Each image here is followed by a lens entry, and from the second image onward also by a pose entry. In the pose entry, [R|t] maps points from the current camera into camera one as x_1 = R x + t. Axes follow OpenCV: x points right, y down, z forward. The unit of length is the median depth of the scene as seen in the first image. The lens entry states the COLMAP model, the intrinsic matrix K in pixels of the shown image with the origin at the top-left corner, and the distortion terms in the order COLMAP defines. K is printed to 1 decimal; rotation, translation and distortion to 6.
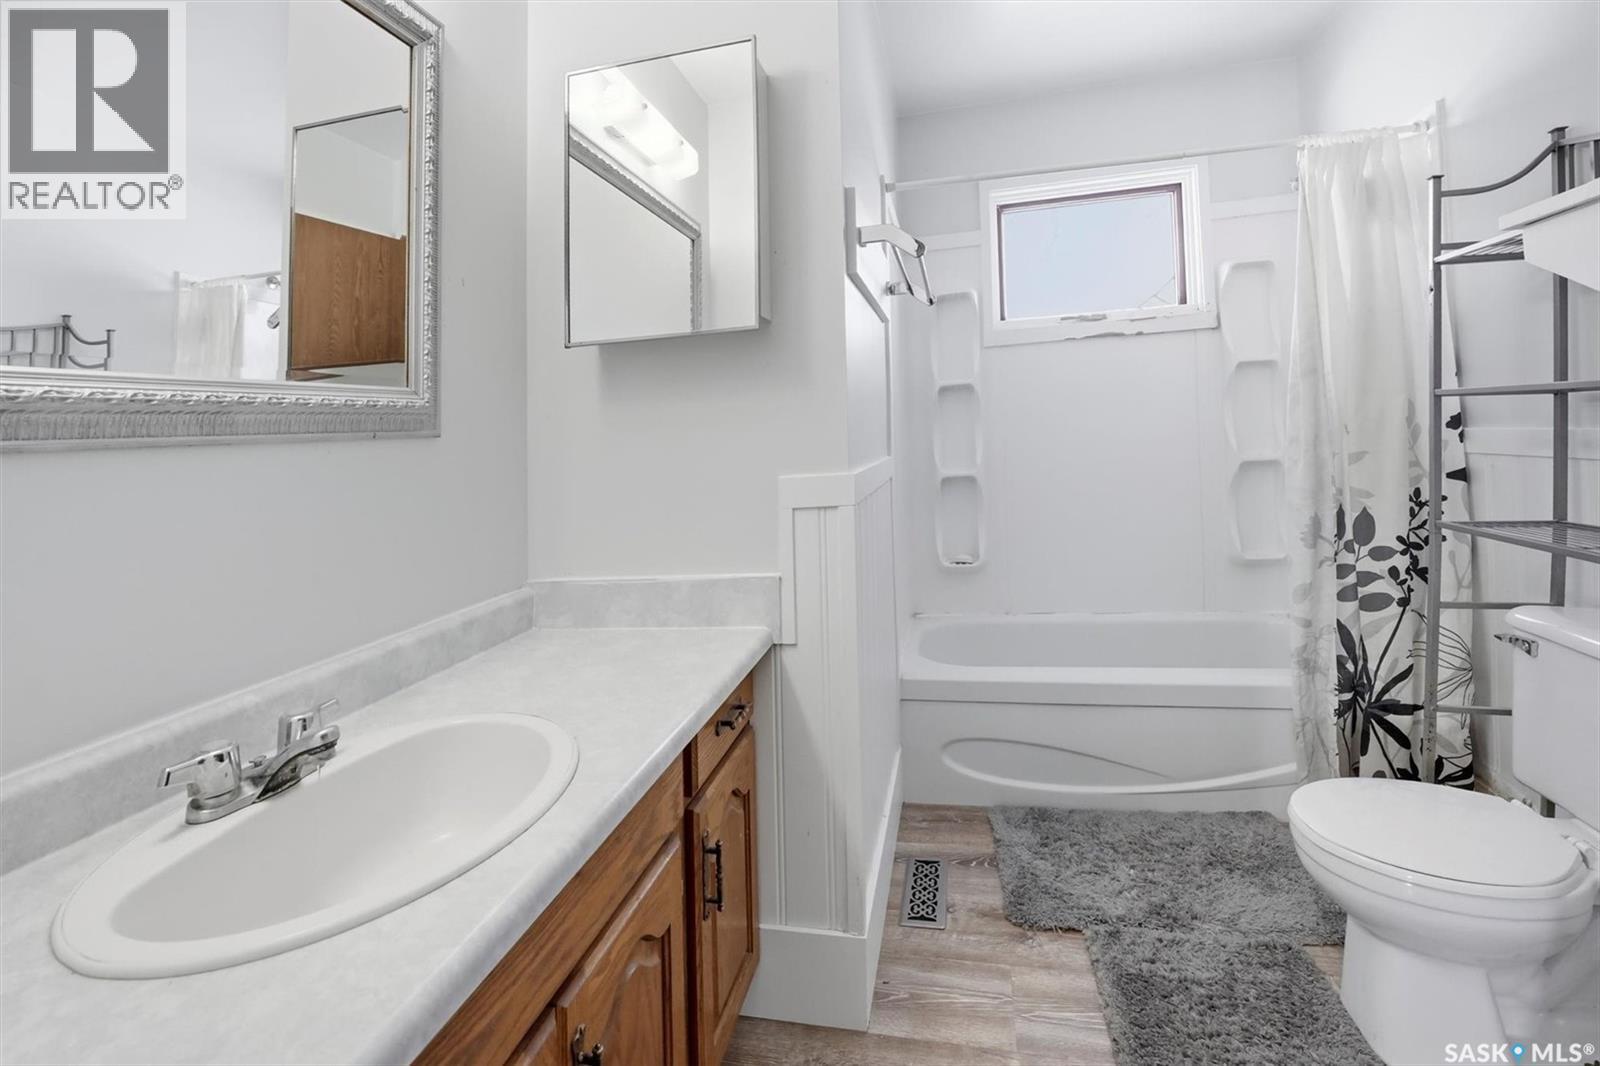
lens RADIAL K [[738.9, 0, 798.8], [0, 738.9, 534.2], [0, 0, 1]] dist [-0.001546, -0.000318]
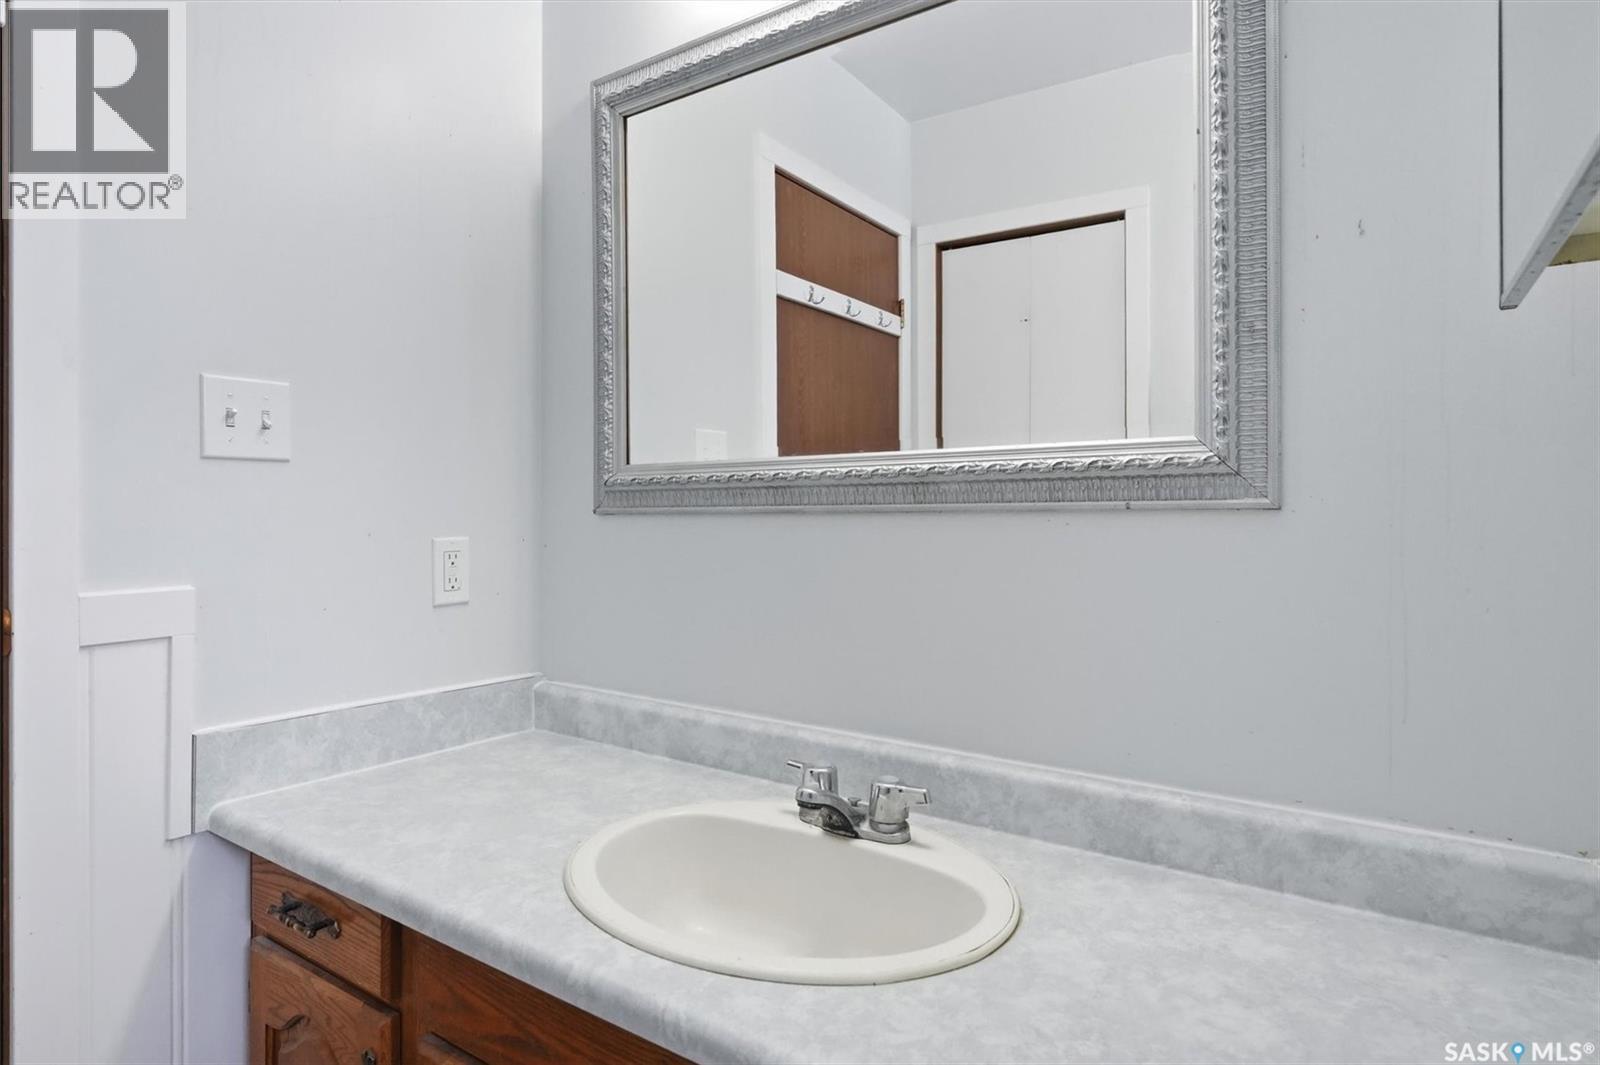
lens RADIAL K [[738.9, 0, 799.7], [0, 738.9, 525.4], [0, 0, 1]] dist [-0.001546, -0.000318]
pose [[-0.295557, 0.050684, -0.953980, 0.255951], [-0.123637, 0.988164, 0.090804, -0.155073], [0.947291, 0.144785, -0.285792, 0.996476]]
